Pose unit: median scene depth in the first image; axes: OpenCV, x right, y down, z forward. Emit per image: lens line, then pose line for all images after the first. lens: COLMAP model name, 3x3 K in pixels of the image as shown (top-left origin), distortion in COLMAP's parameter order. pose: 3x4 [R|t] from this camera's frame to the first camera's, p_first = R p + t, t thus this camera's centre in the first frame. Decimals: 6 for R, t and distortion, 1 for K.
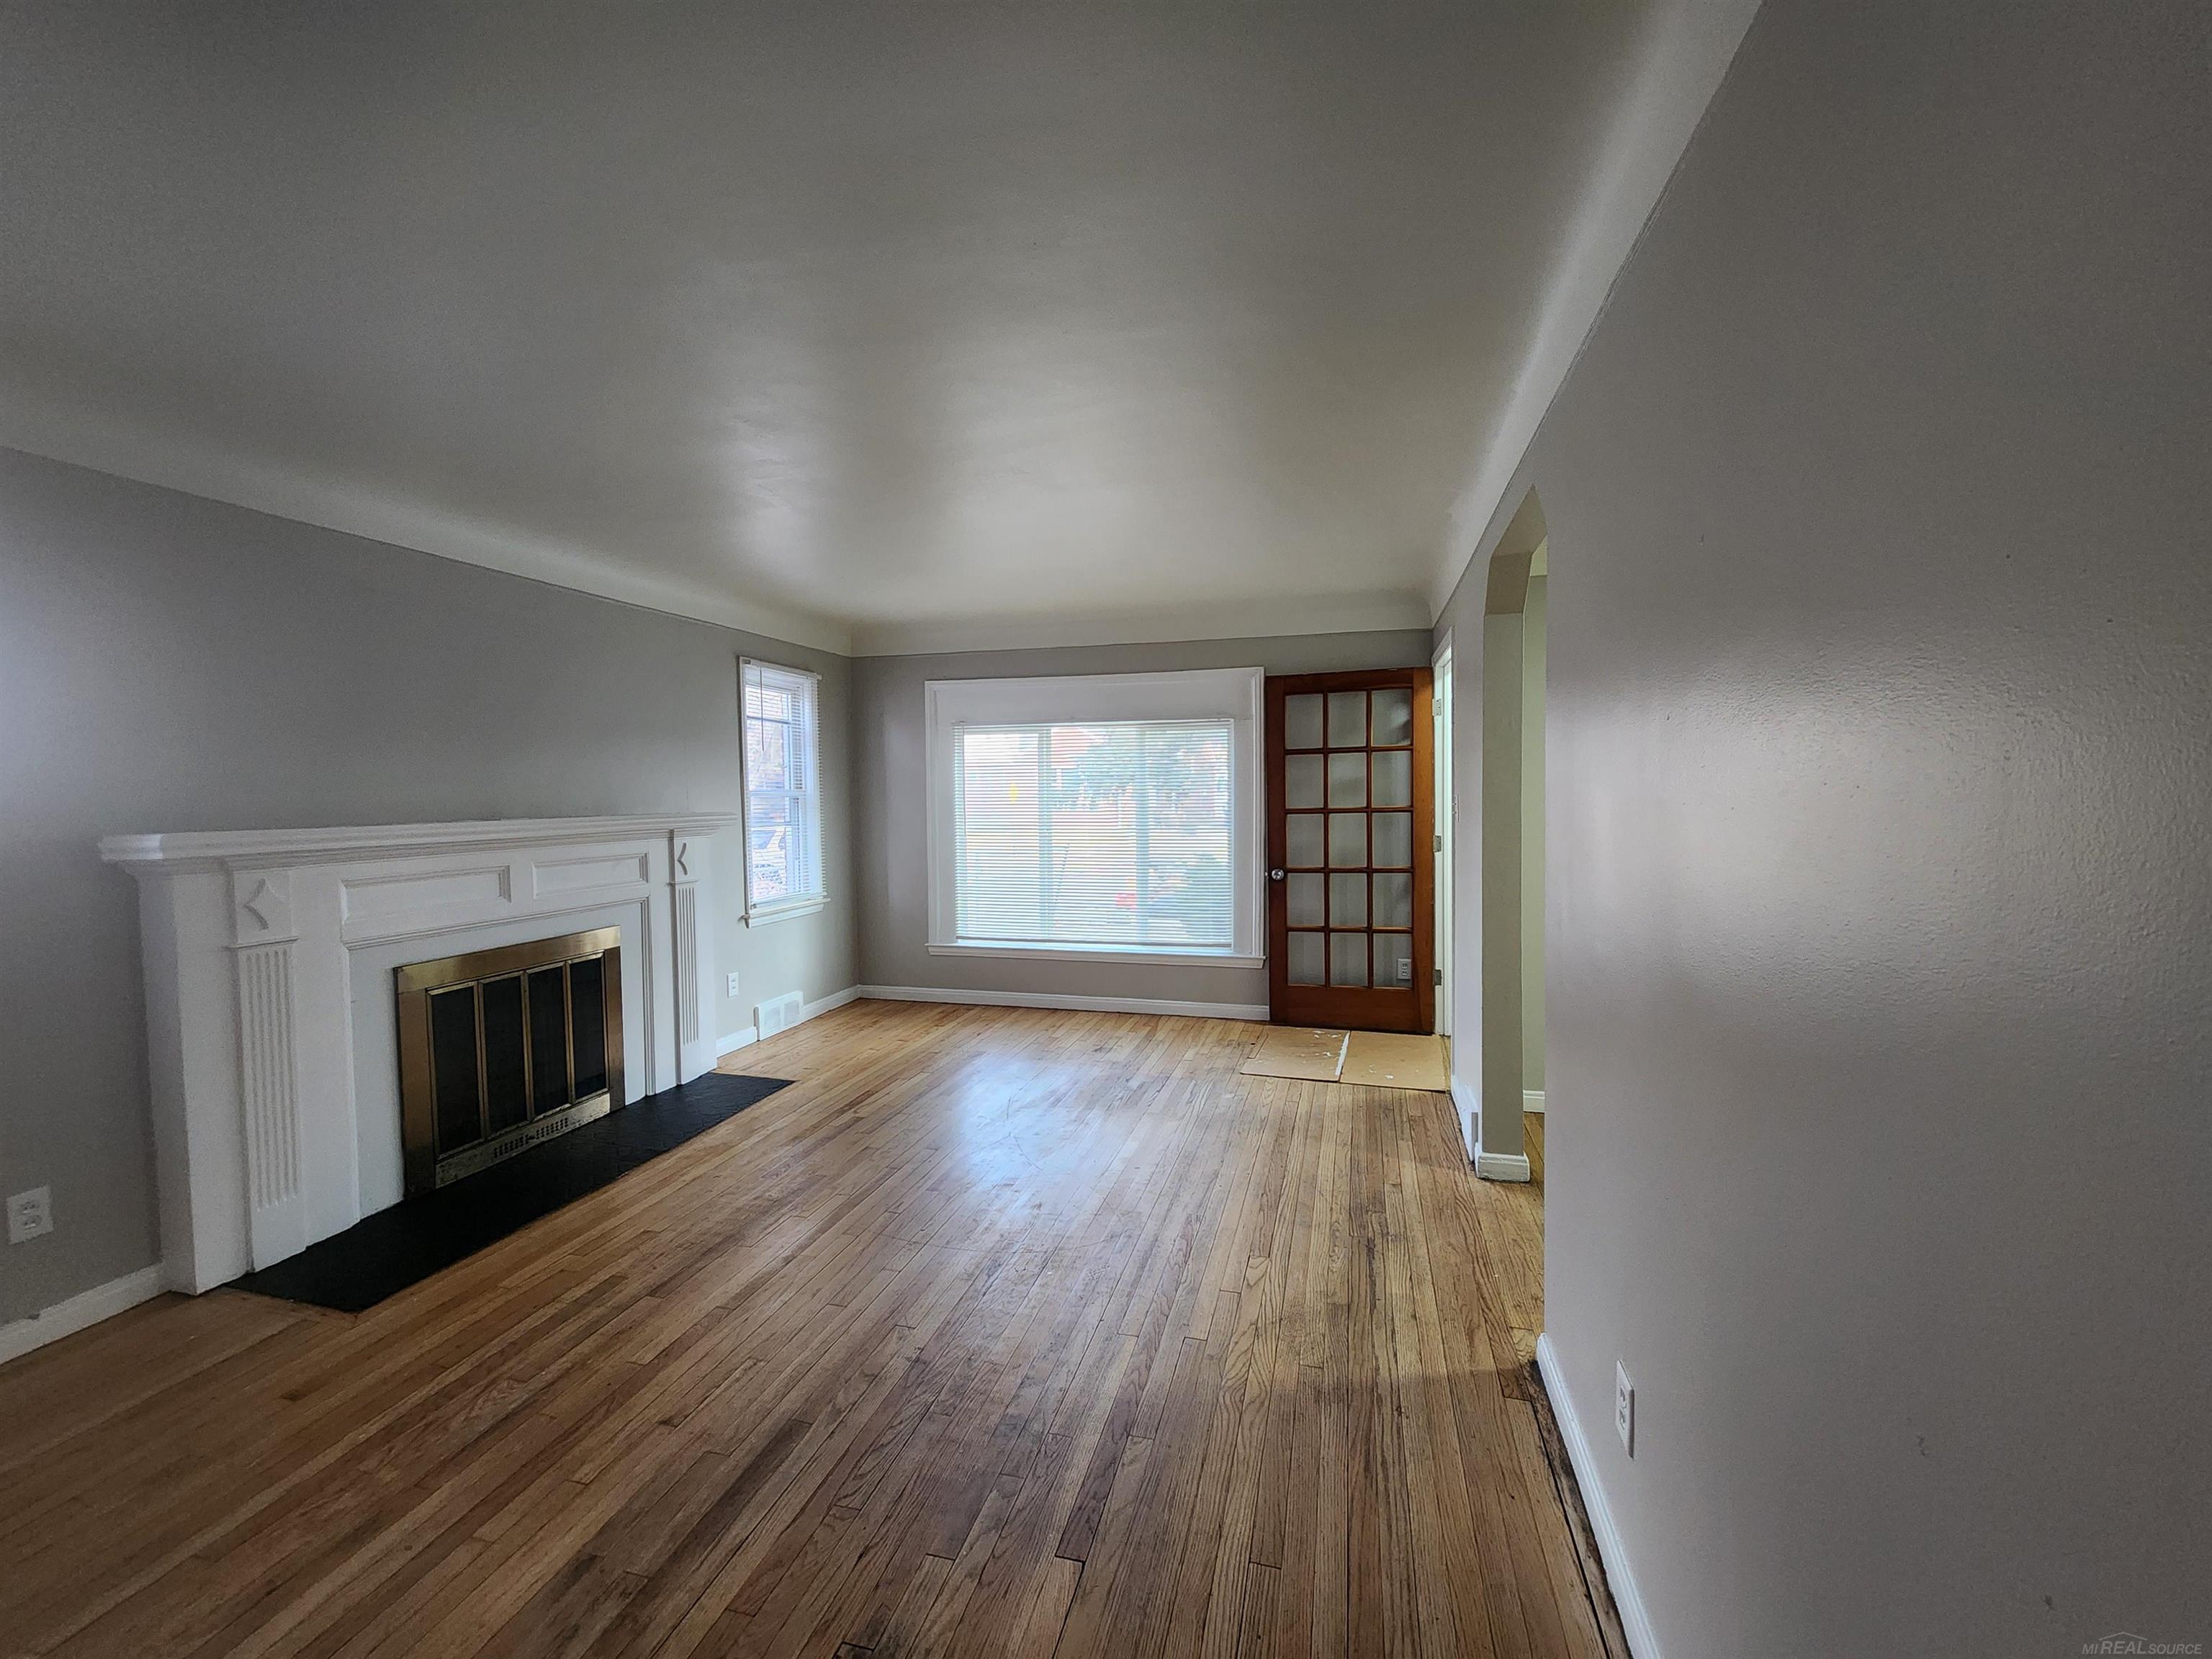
lens RADIAL K [[901.0, 0, 1116.0], [0, 901.0, 824.7], [0, 0, 1]] dist [-0.003273, 0.000199]
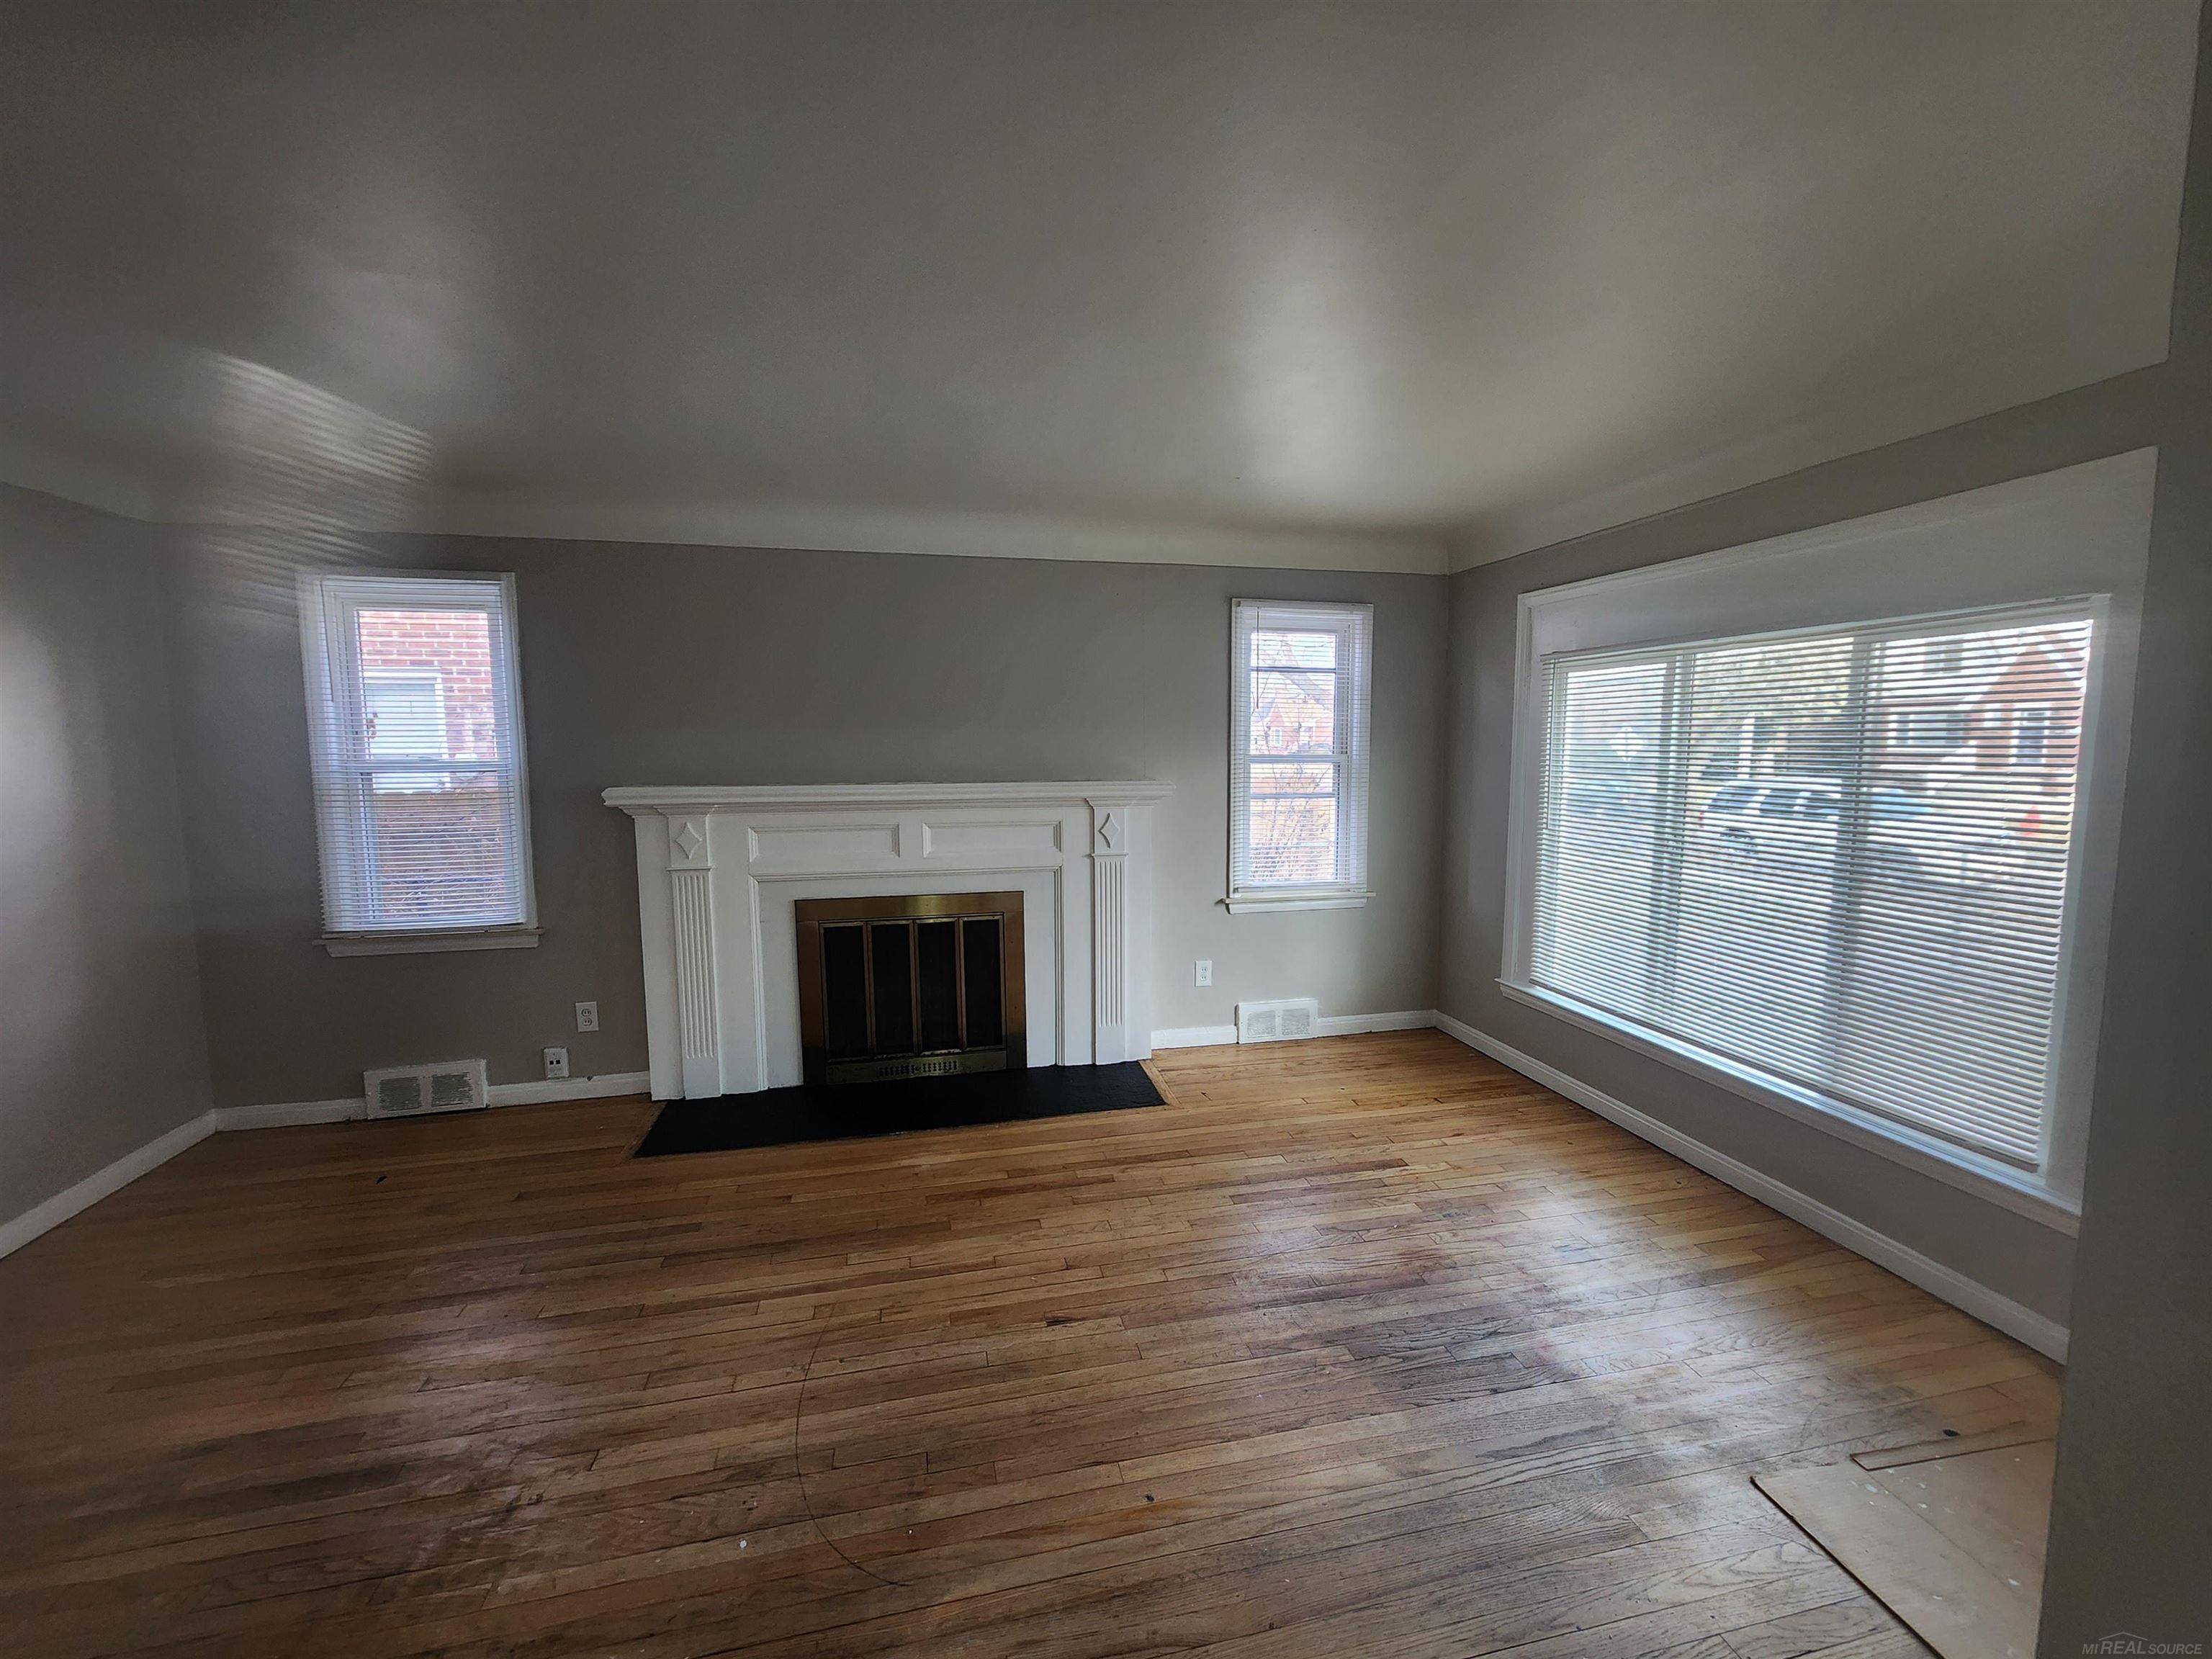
lens RADIAL K [[901.0, 0, 1109.8], [0, 901.0, 833.3], [0, 0, 1]] dist [-0.003273, 0.000199]
pose [[0.471072, 0.100844, -0.876311, 0.344438], [-0.038016, 0.994842, 0.094048, -0.047517], [0.881275, -0.010990, 0.472476, 0.572513]]
